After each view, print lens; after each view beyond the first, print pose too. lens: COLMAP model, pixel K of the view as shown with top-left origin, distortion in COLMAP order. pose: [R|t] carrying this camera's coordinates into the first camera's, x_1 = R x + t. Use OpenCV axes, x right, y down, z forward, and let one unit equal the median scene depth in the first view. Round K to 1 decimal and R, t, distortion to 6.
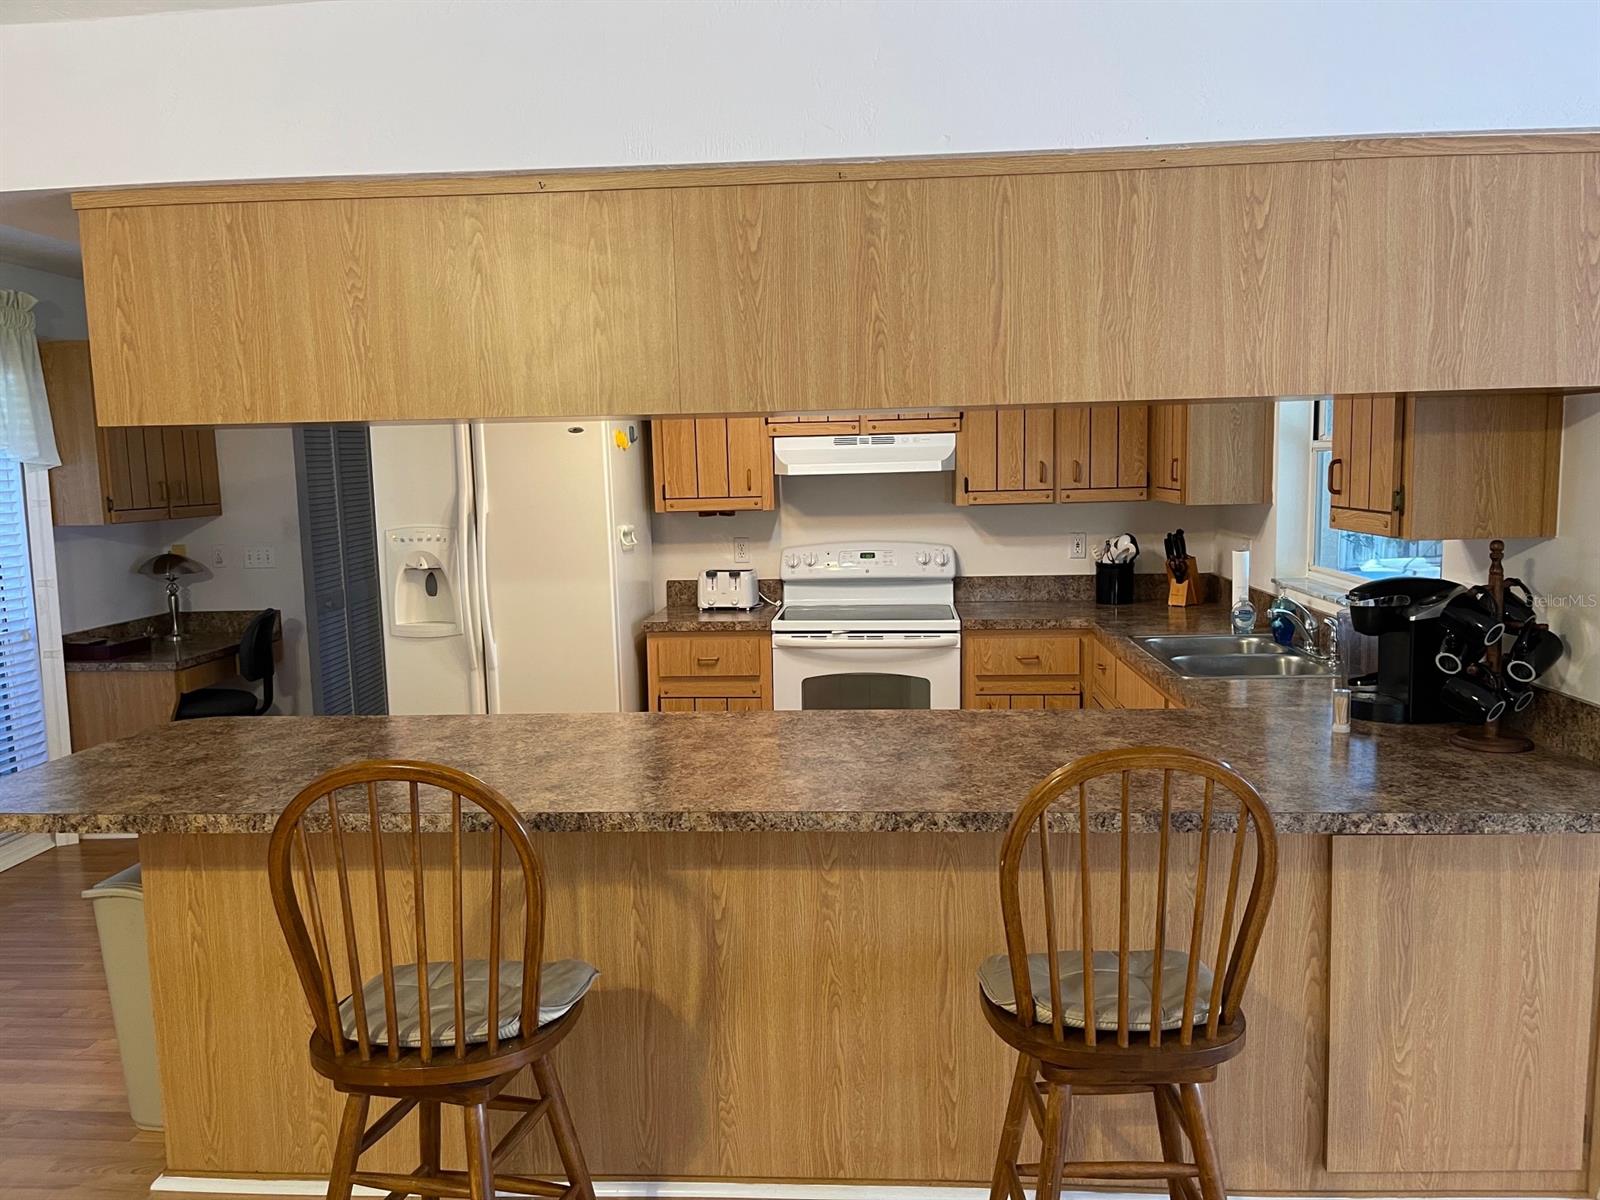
lens RADIAL K [[1204.3, 0, 806.4], [0, 1204.3, 613.5], [0, 0, 1]] dist [0.070575, -0.088992]
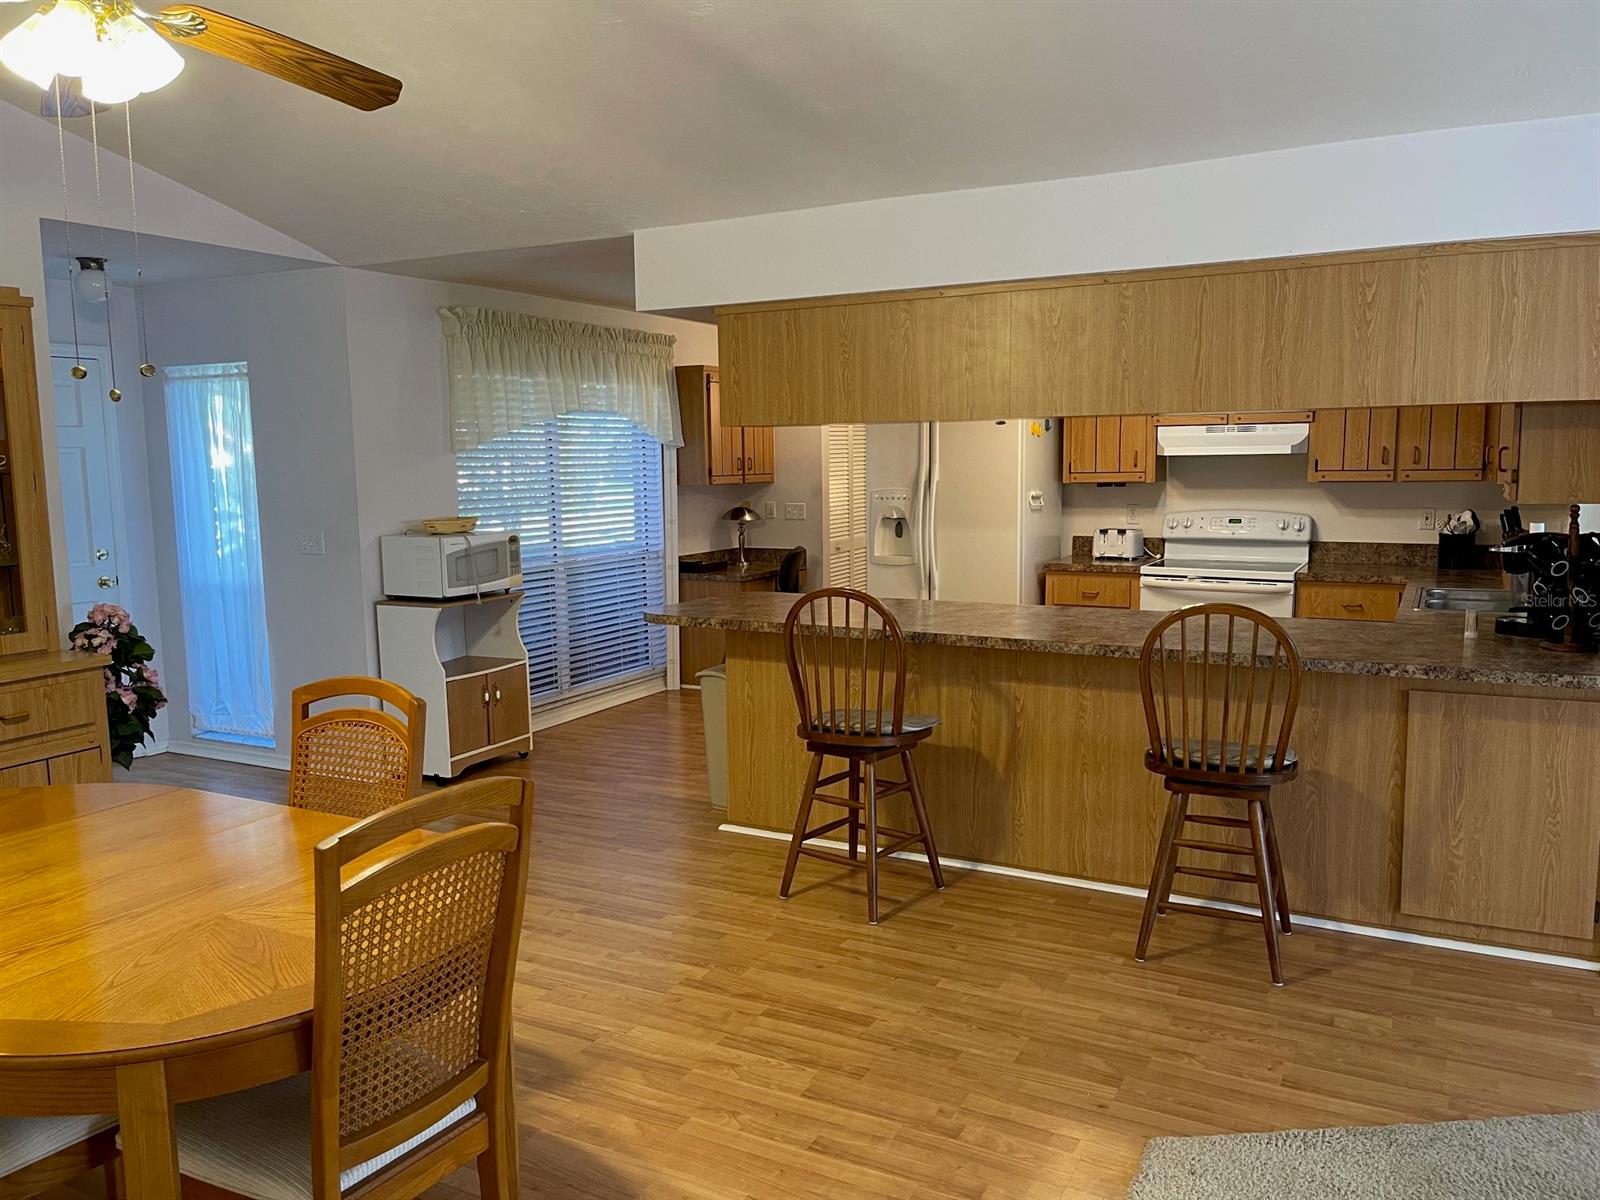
lens RADIAL K [[1206.7, 0, 798.9], [0, 1206.7, 603.8], [0, 0, 1]] dist [0.062598, -0.077029]
pose [[0.910091, 0.061428, -0.409830, 0.286907], [-0.059113, 0.998083, 0.018328, 0.072733], [0.410171, 0.007546, 0.911978, -0.590100]]
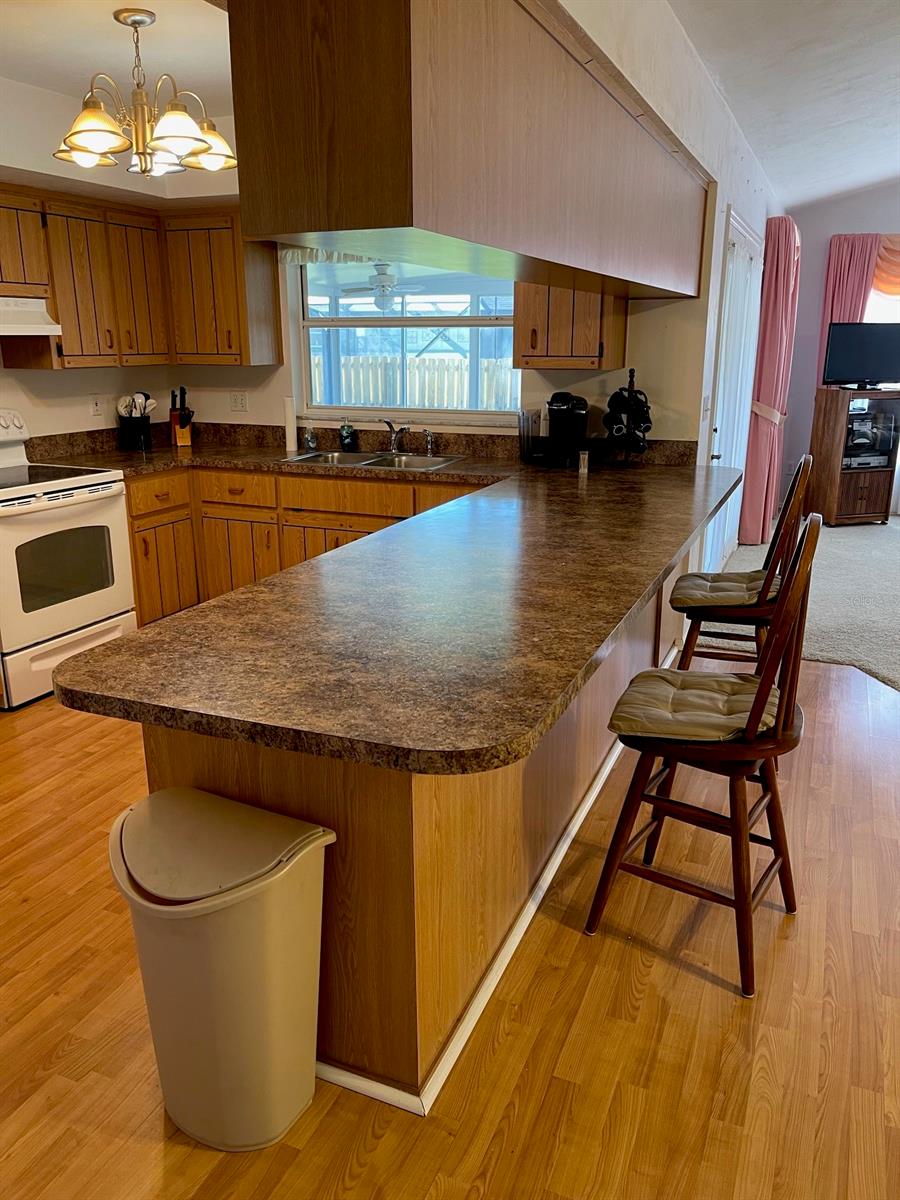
lens RADIAL K [[903.2, 0, 450.0], [0, 903.2, 600.0], [0, 0, 1]] dist [0.070575, -0.088992]
pose [[0.333892, -0.241743, 0.911085, -0.944182], [0.114522, 0.969798, 0.215352, -0.041093], [-0.935629, 0.032435, 0.351493, 0.648806]]
